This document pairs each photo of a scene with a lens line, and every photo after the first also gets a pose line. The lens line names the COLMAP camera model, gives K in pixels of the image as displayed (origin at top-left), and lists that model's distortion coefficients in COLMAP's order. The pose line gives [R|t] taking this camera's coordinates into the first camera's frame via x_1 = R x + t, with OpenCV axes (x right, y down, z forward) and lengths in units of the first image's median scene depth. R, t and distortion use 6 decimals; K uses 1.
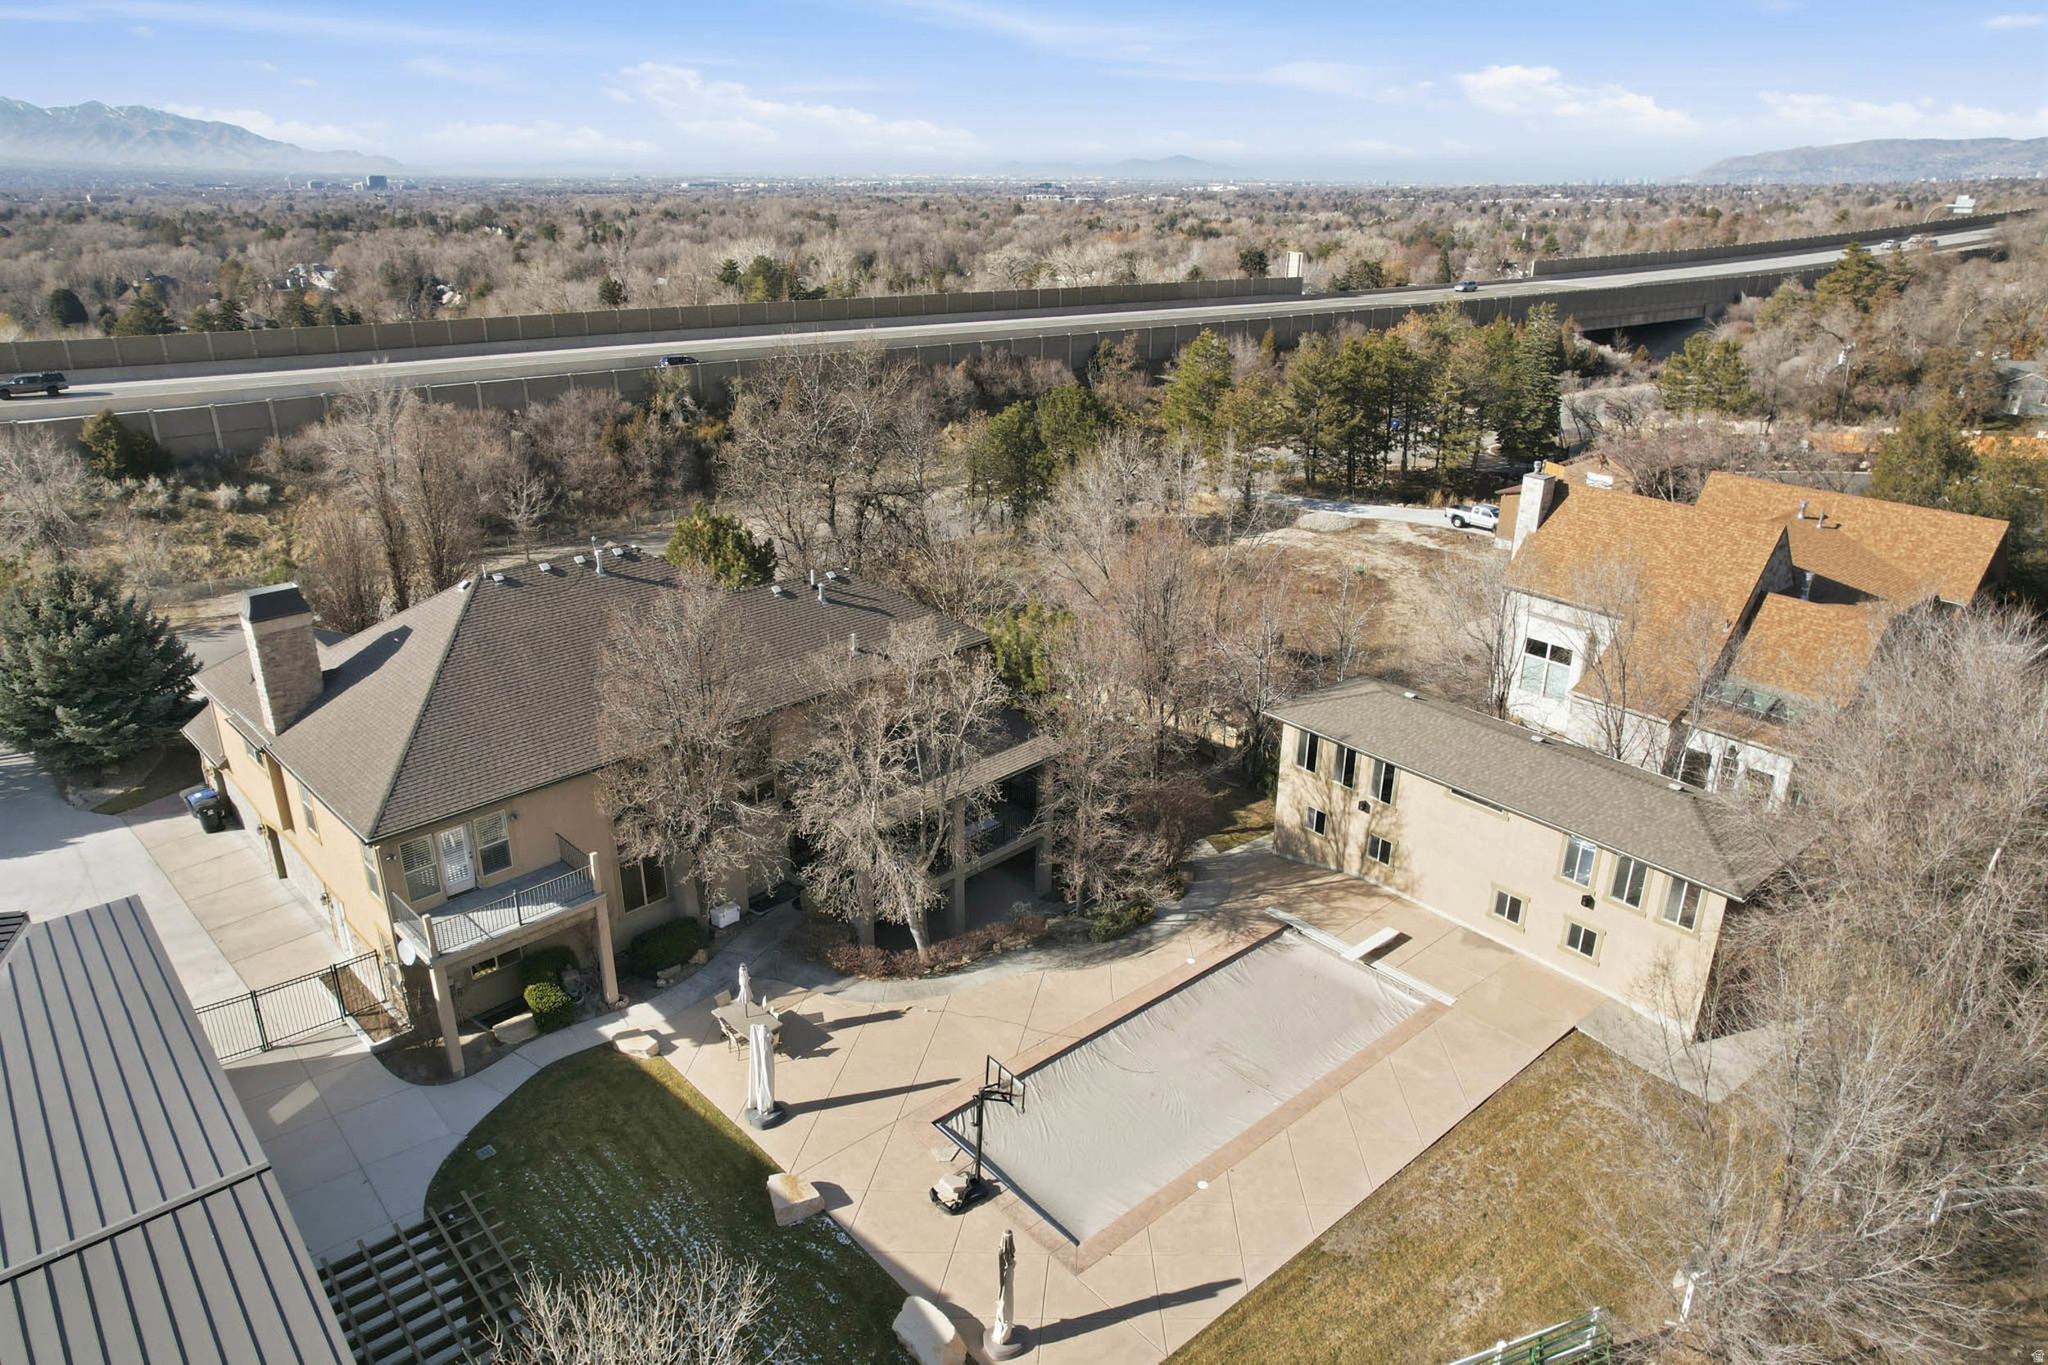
lens RADIAL K [[1318.4, 0, 1020.4], [0, 1318.4, 679.4], [0, 0, 1]] dist [-0.091566, 0.085721]
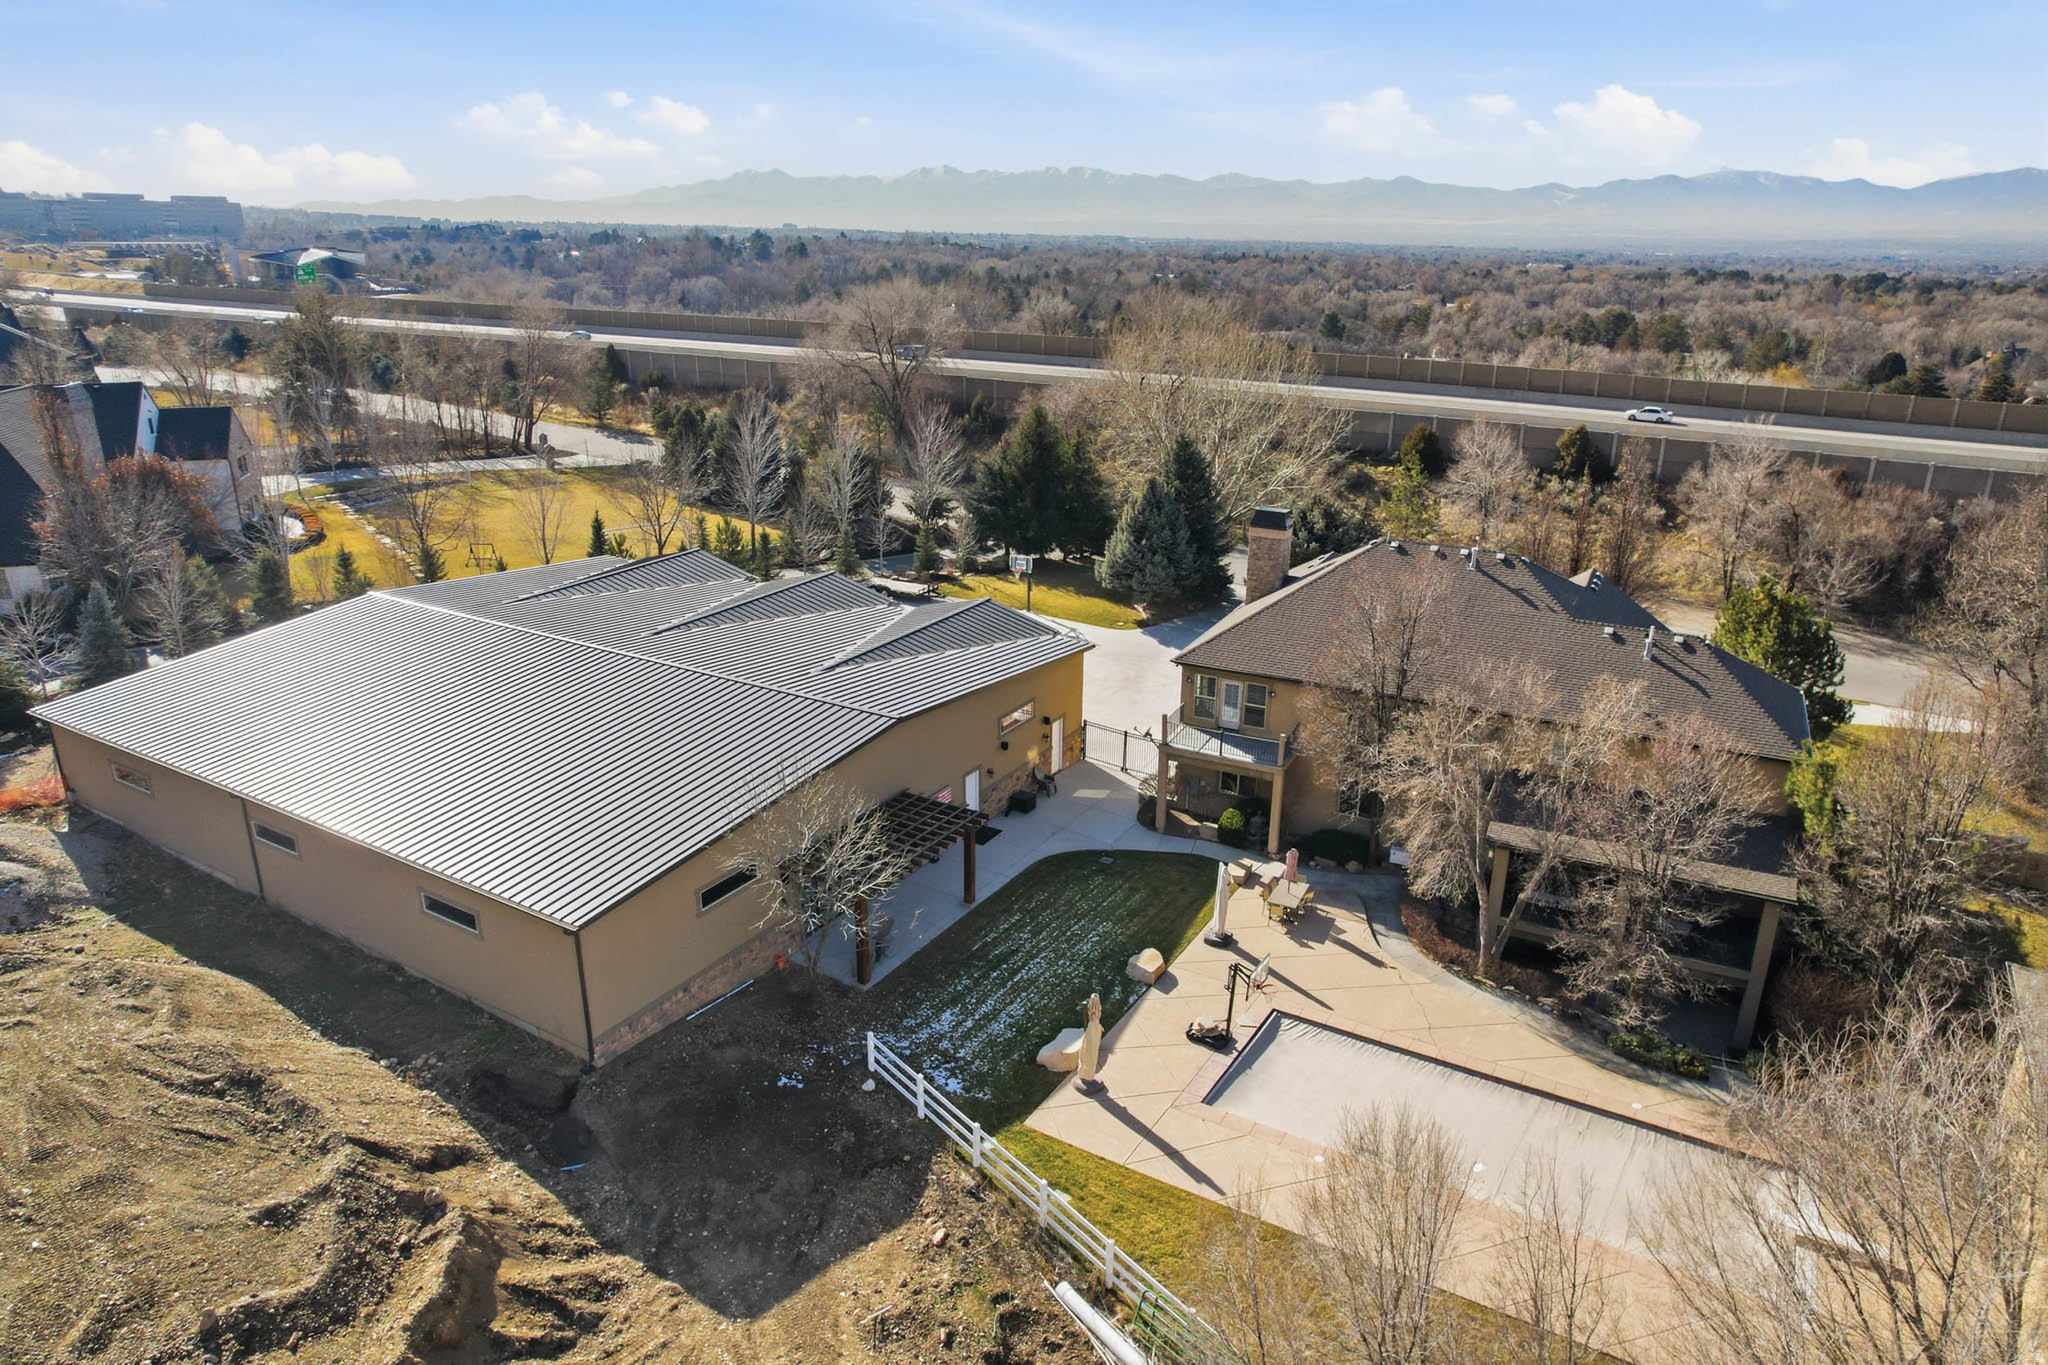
lens RADIAL K [[1314.6, 0, 1020.8], [0, 1314.6, 681.2], [0, 0, 1]] dist [-0.082797, 0.076159]
pose [[0.308143, 0.313140, -0.898327, 0.795638], [-0.355069, 0.913897, 0.196772, -0.087705], [0.882595, 0.258334, 0.392797, 0.220182]]
